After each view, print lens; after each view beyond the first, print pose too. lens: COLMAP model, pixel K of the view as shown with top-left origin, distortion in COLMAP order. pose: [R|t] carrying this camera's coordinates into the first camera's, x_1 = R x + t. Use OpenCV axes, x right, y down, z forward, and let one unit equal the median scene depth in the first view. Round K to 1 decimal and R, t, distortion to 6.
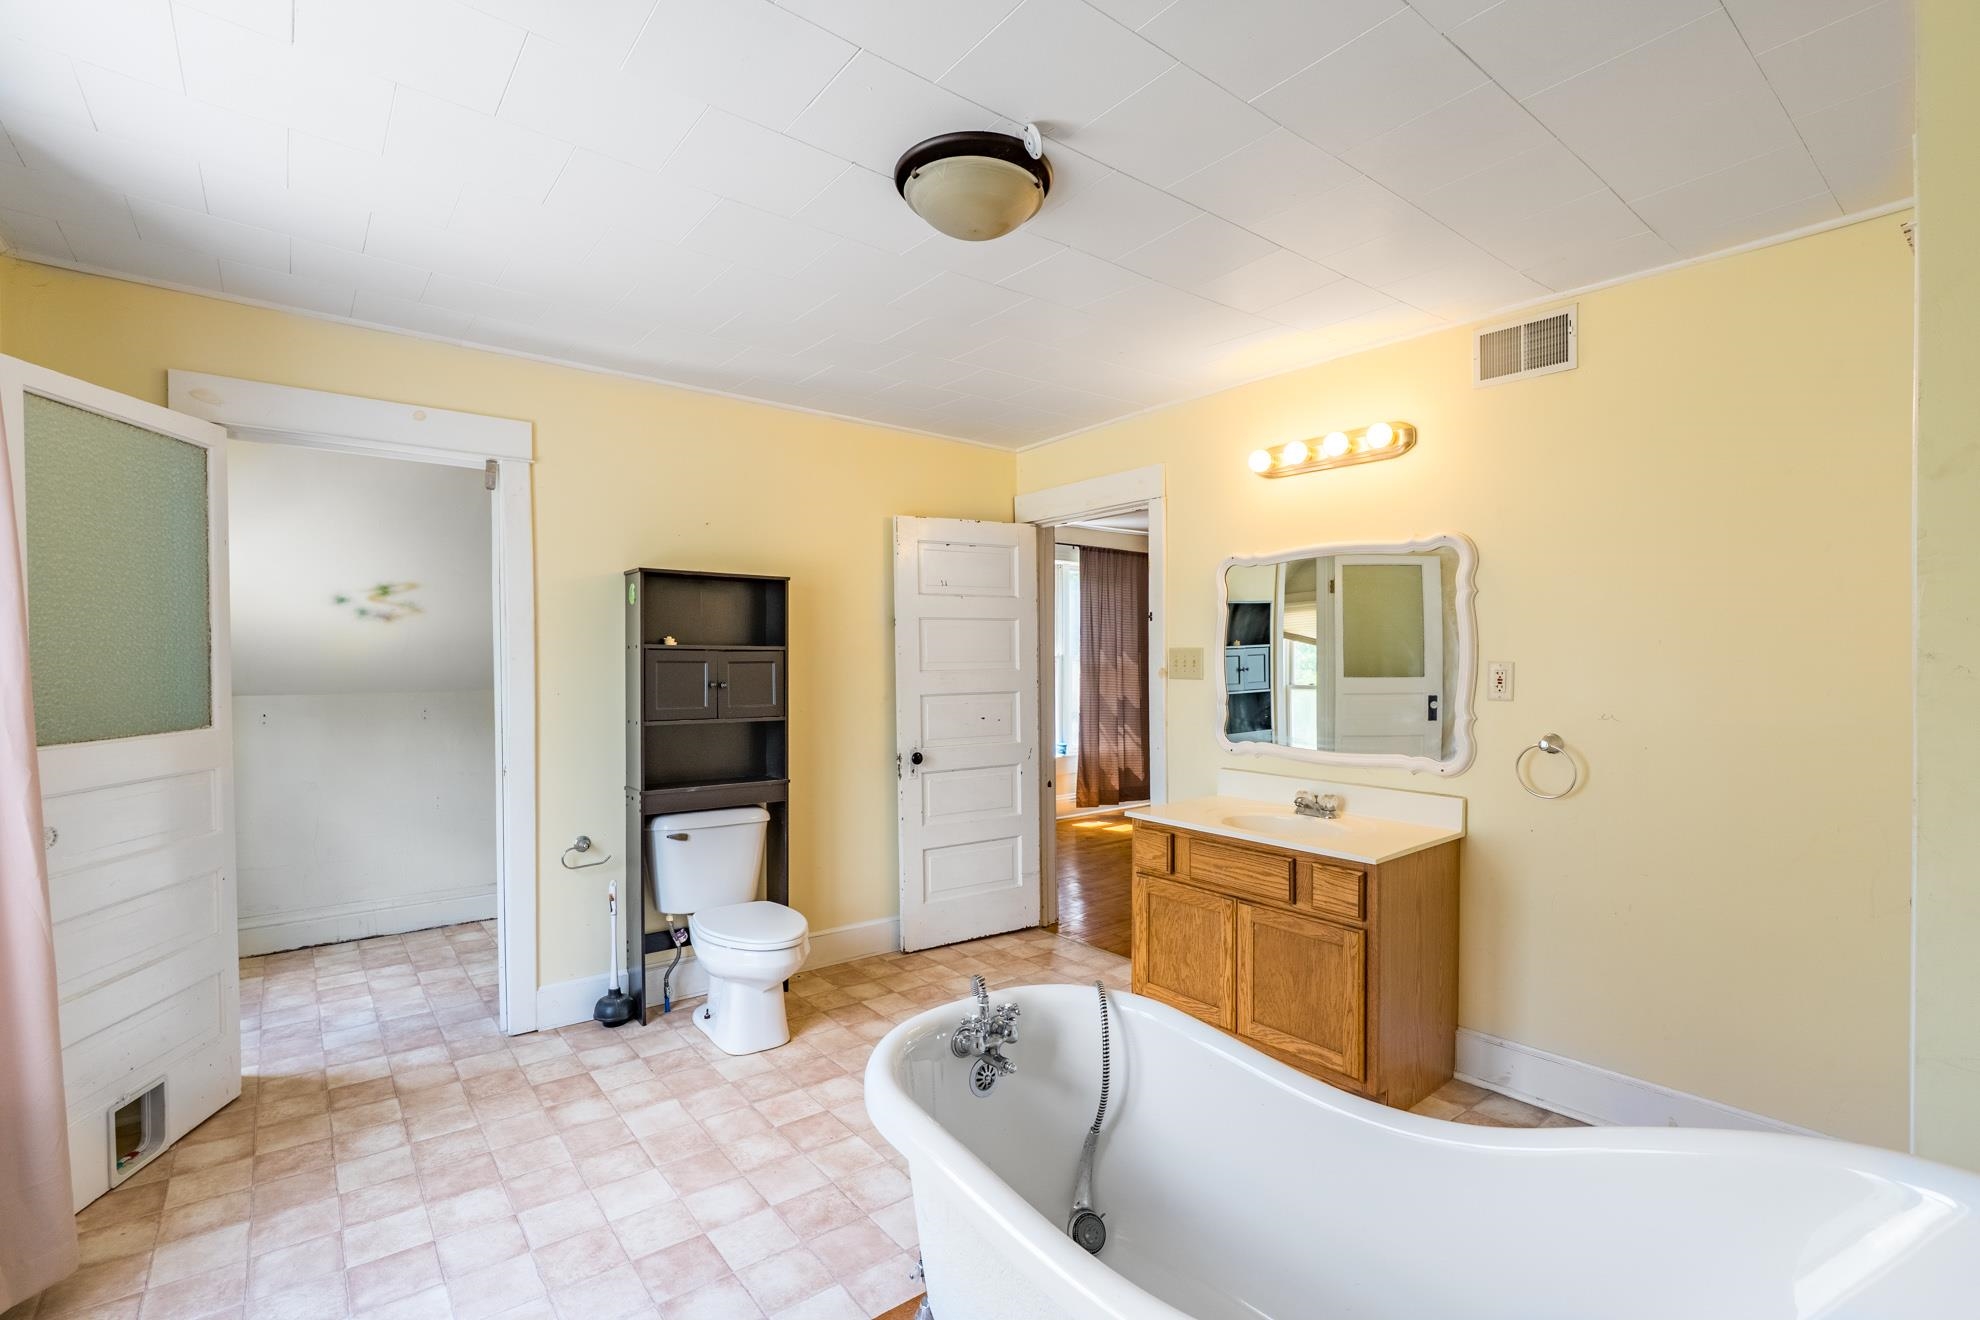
lens RADIAL K [[904.7, 0, 996.4], [0, 904.7, 659.2], [0, 0, 1]] dist [-0.006975, 0.001042]
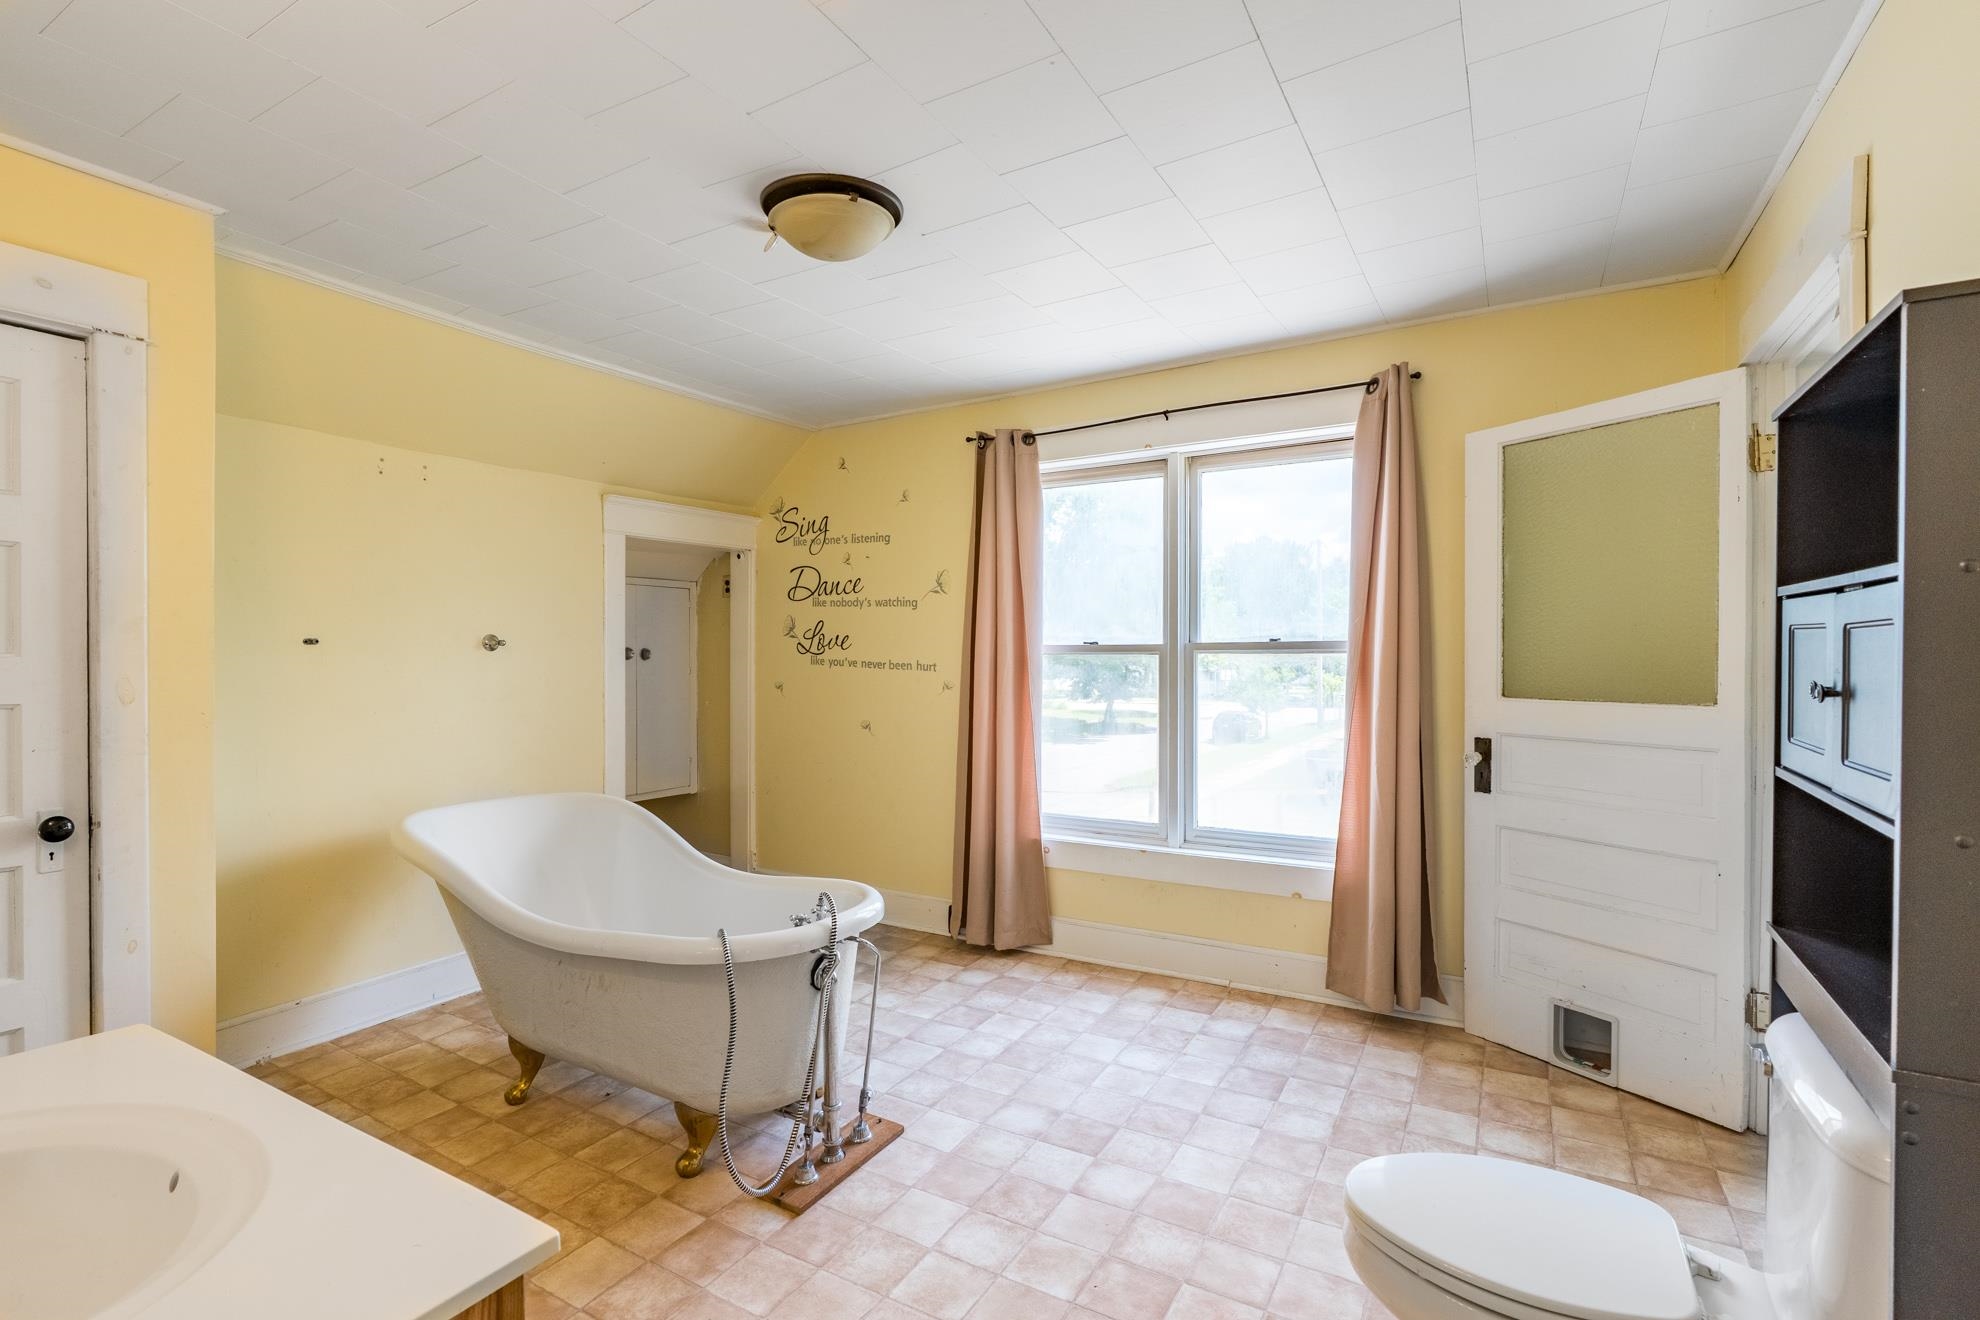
lens RADIAL K [[904.7, 0, 994.8], [0, 904.7, 659.4], [0, 0, 1]] dist [-0.006975, 0.001042]
pose [[-0.929476, 0.009752, -0.368754, 0.183303], [0.002868, 0.999811, 0.019213, 0.006162], [0.368872, 0.016800, -0.929328, 1.881045]]
